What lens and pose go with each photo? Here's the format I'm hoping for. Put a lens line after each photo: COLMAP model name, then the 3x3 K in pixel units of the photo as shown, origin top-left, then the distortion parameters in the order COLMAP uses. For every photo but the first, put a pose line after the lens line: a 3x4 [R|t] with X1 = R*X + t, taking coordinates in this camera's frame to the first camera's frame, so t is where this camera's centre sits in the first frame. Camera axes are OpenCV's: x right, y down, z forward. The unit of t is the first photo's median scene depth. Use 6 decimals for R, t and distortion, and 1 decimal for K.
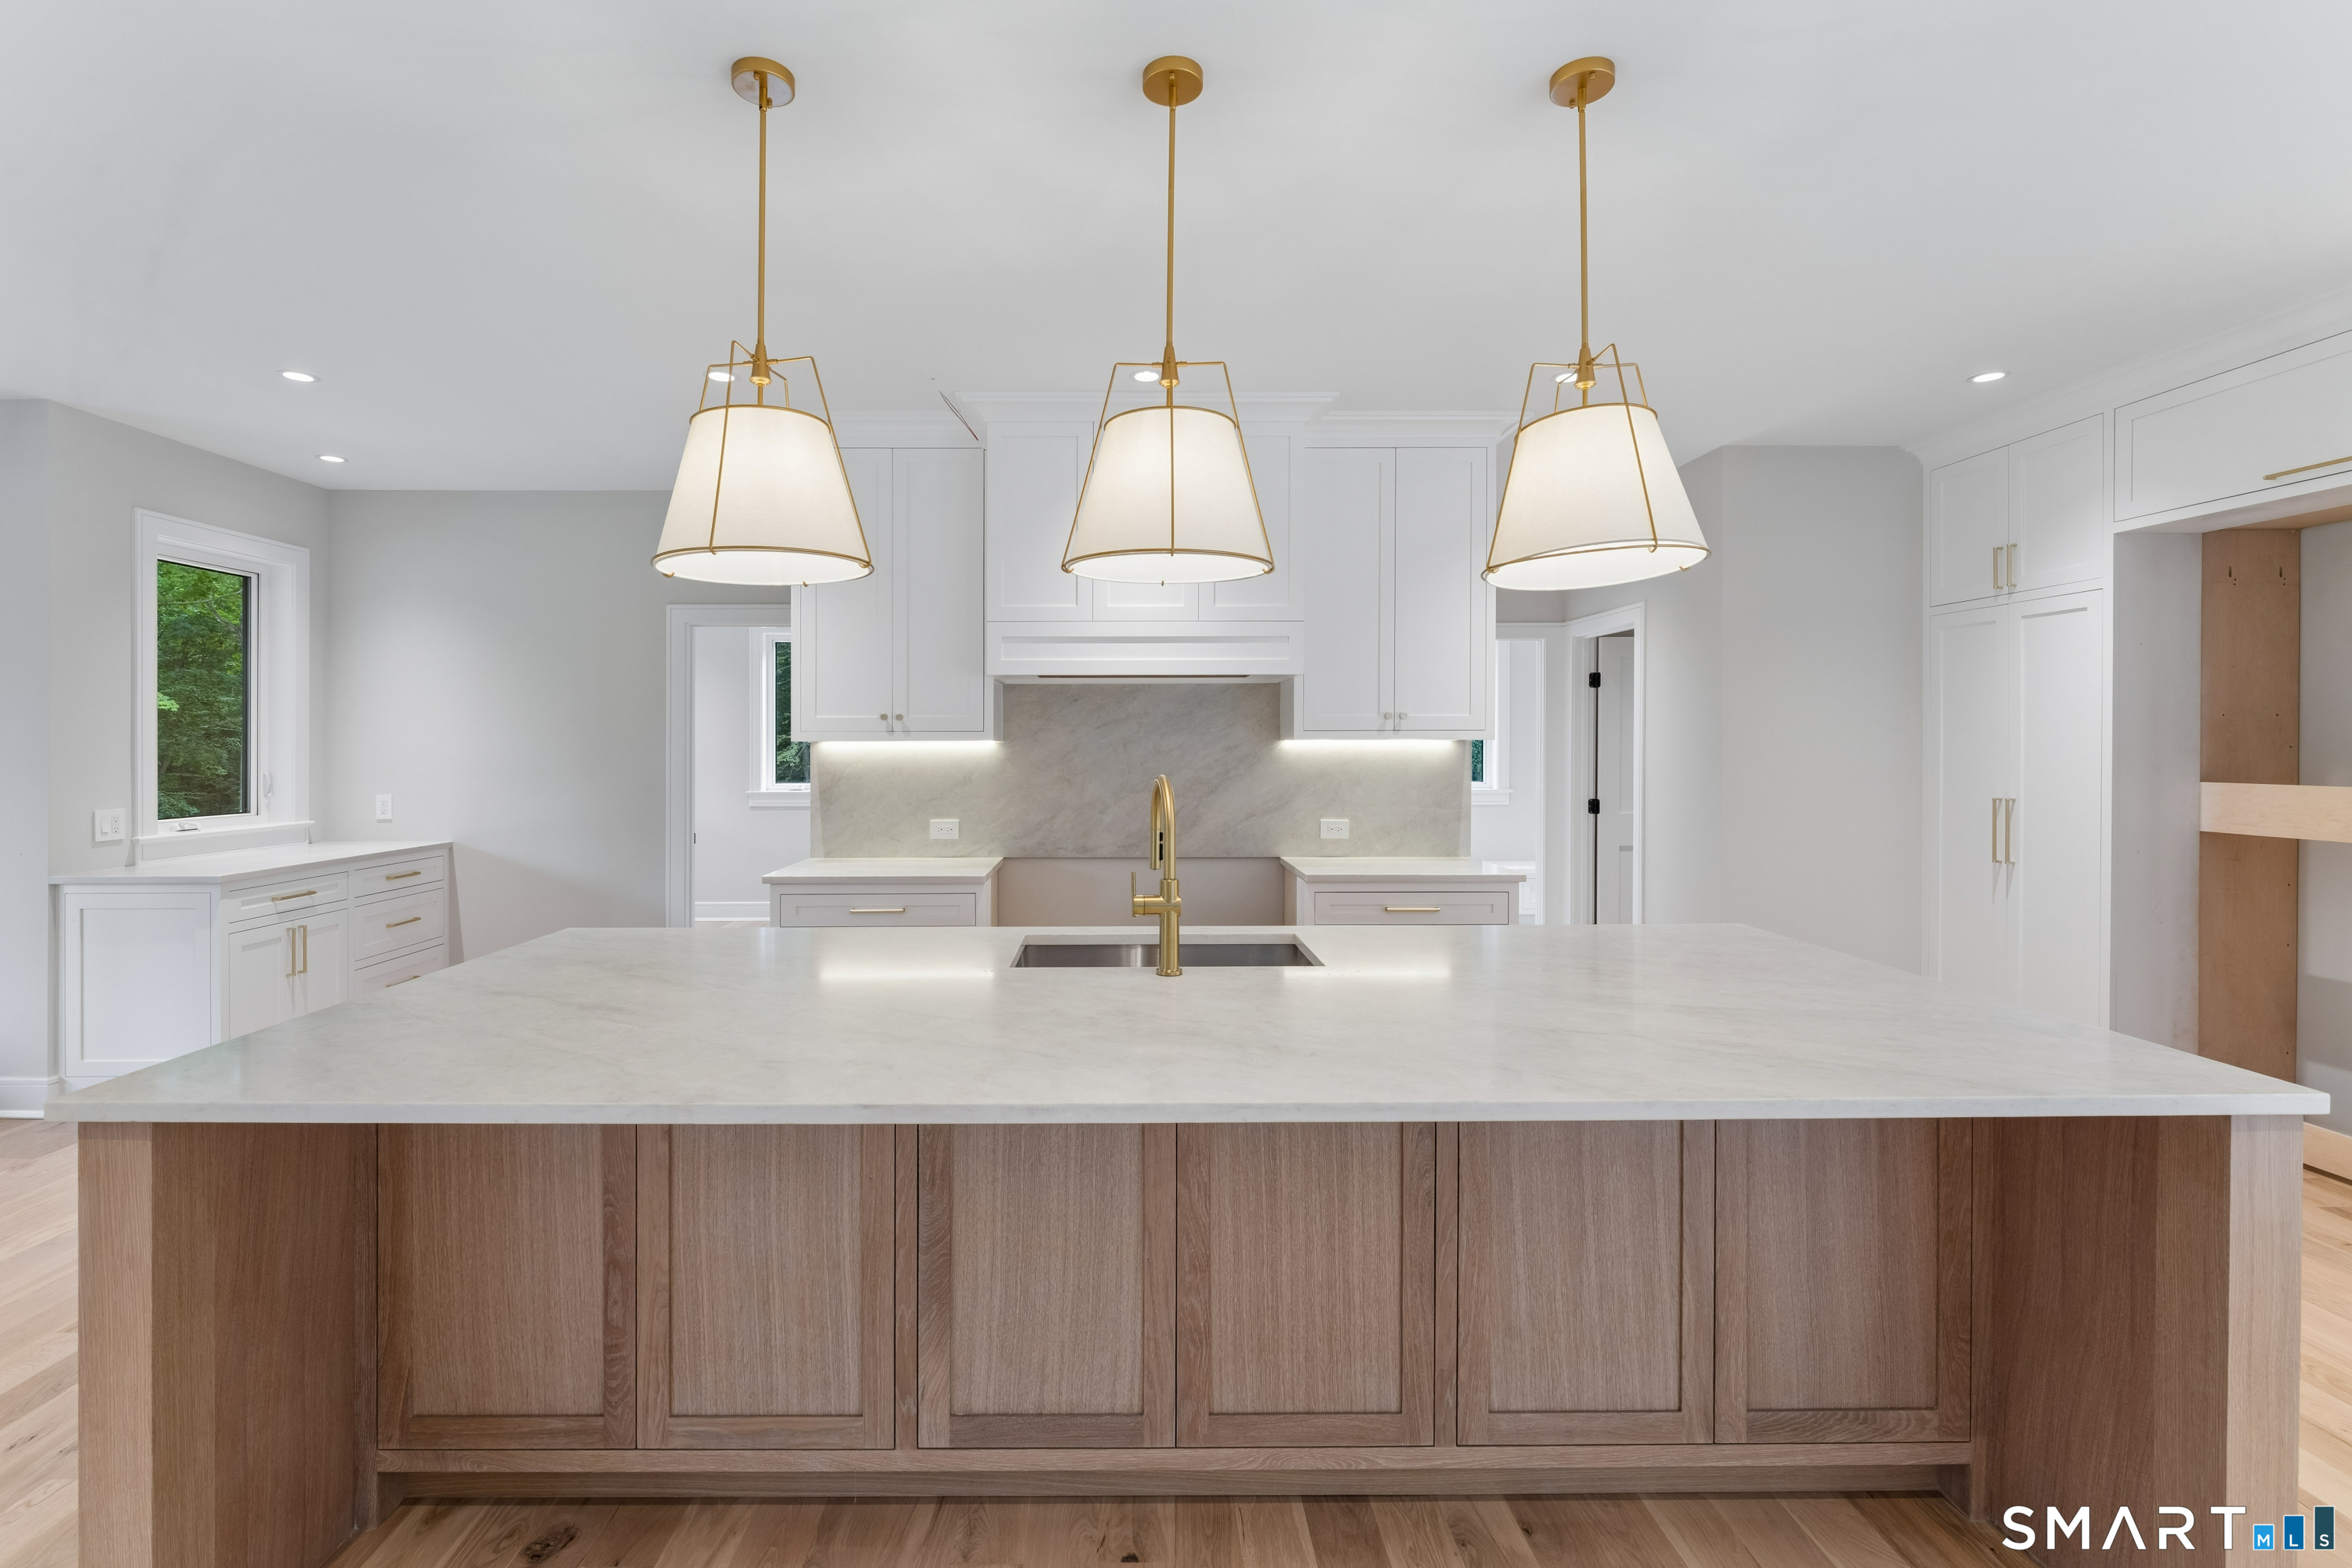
lens RADIAL K [[1045.6, 0, 1142.7], [0, 1045.6, 743.0], [0, 0, 1]] dist [-0.003020, 0.000262]
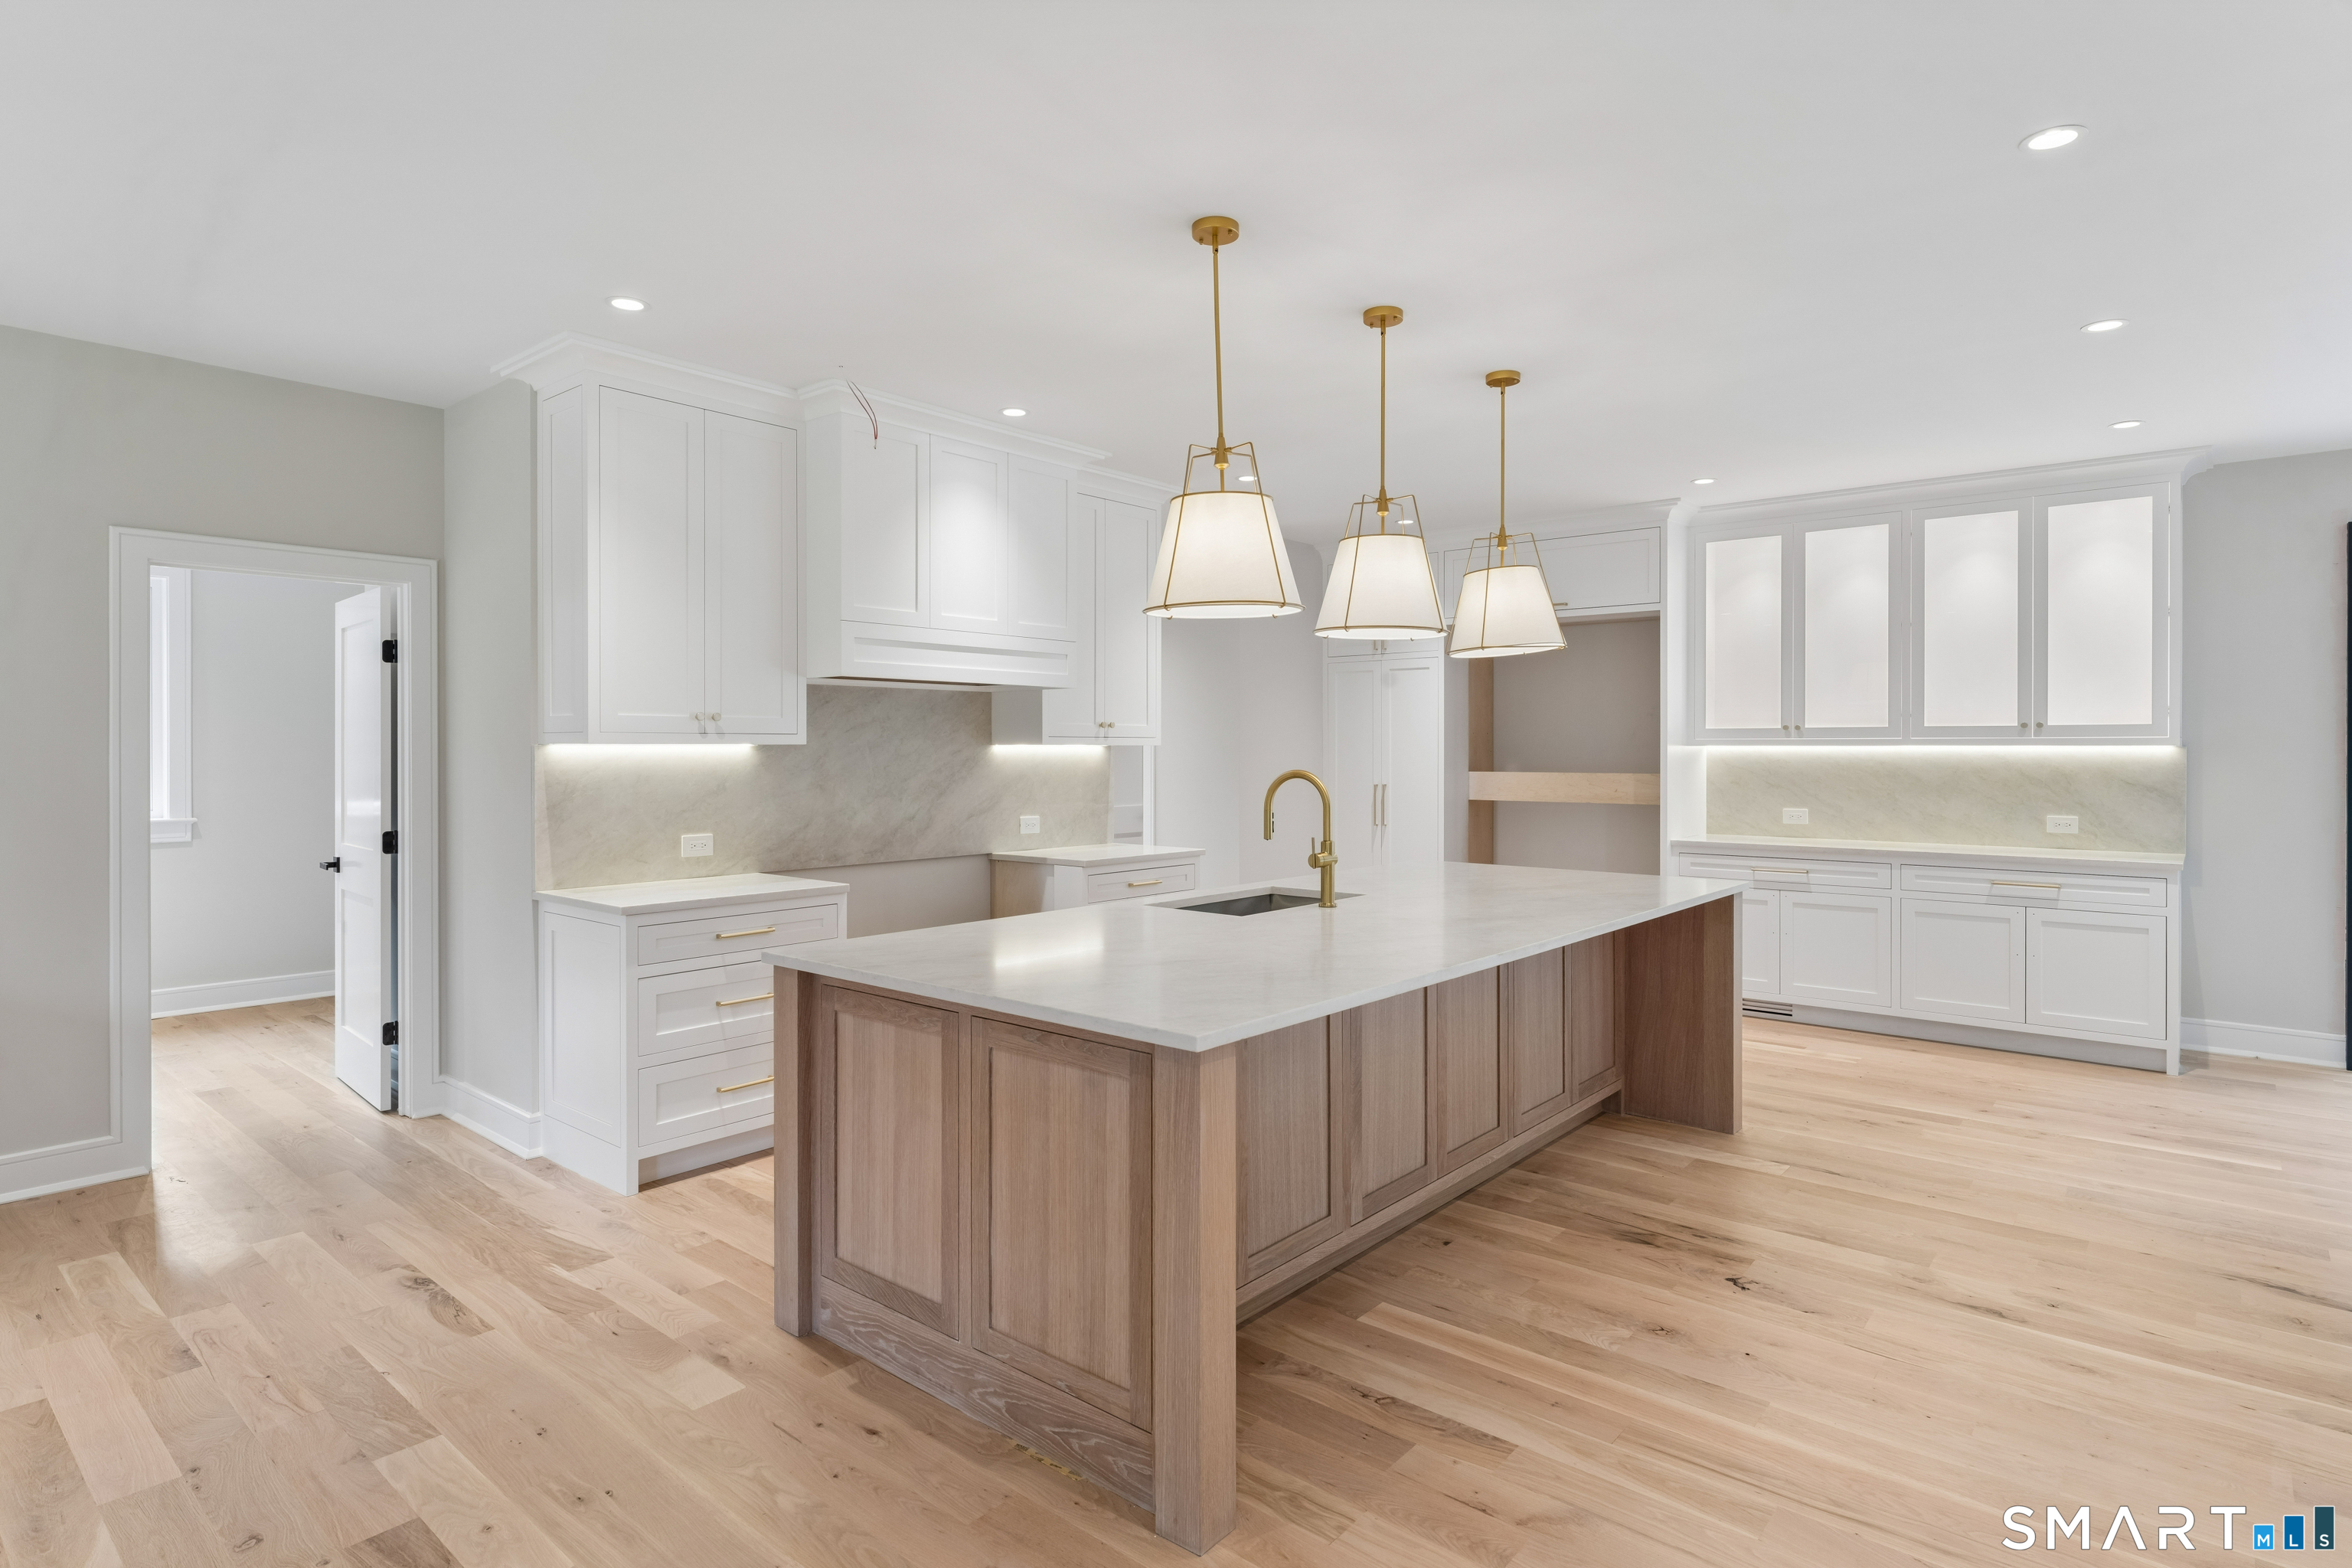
lens RADIAL K [[1203.5, 0, 1179.3], [0, 1203.5, 761.7], [0, 0, 1]] dist [0.001149, -0.002866]
pose [[0.657753, -0.006039, 0.753210, -0.779900], [-0.000775, 0.999962, 0.008694, 0.003730], [-0.753234, -0.006302, 0.657723, 0.035049]]
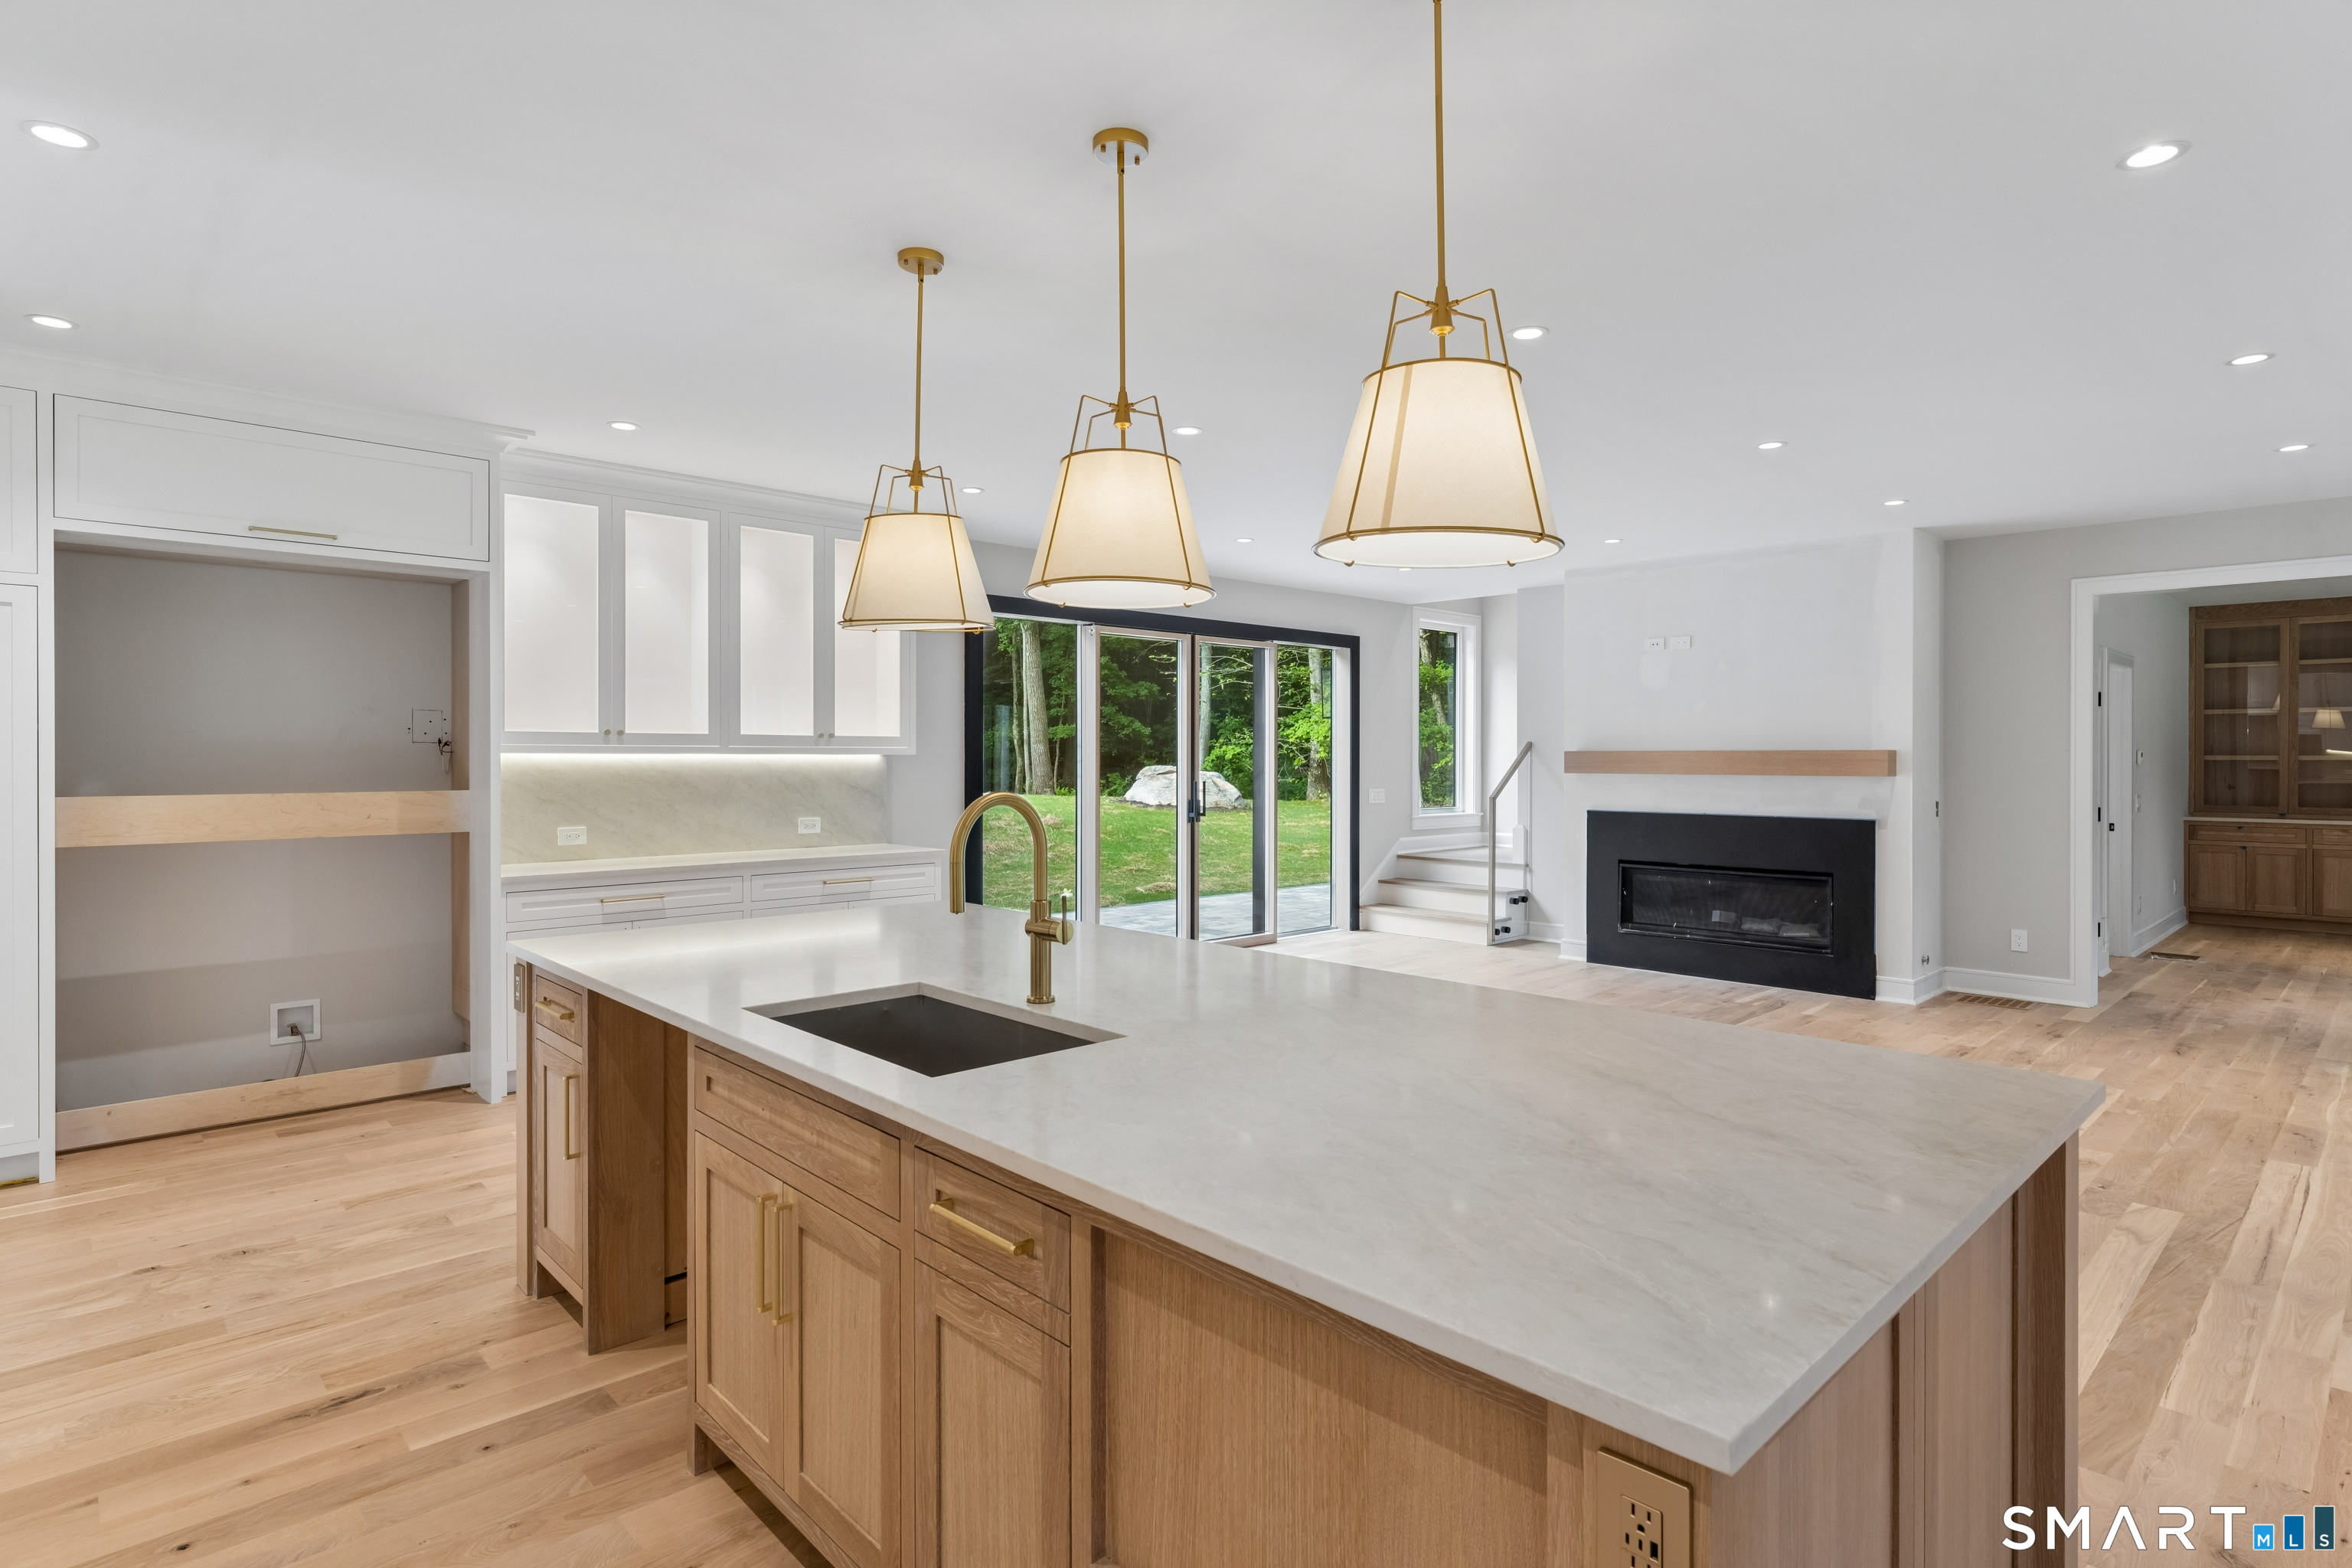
lens RADIAL K [[1203.5, 0, 1182.4], [0, 1203.5, 763.6], [0, 0, 1]] dist [0.001149, -0.002866]
pose [[-0.676613, -0.002194, 0.736335, -0.488126], [0.001543, 0.999989, 0.004398, 0.001877], [-0.736337, 0.004112, -0.676603, 0.931708]]
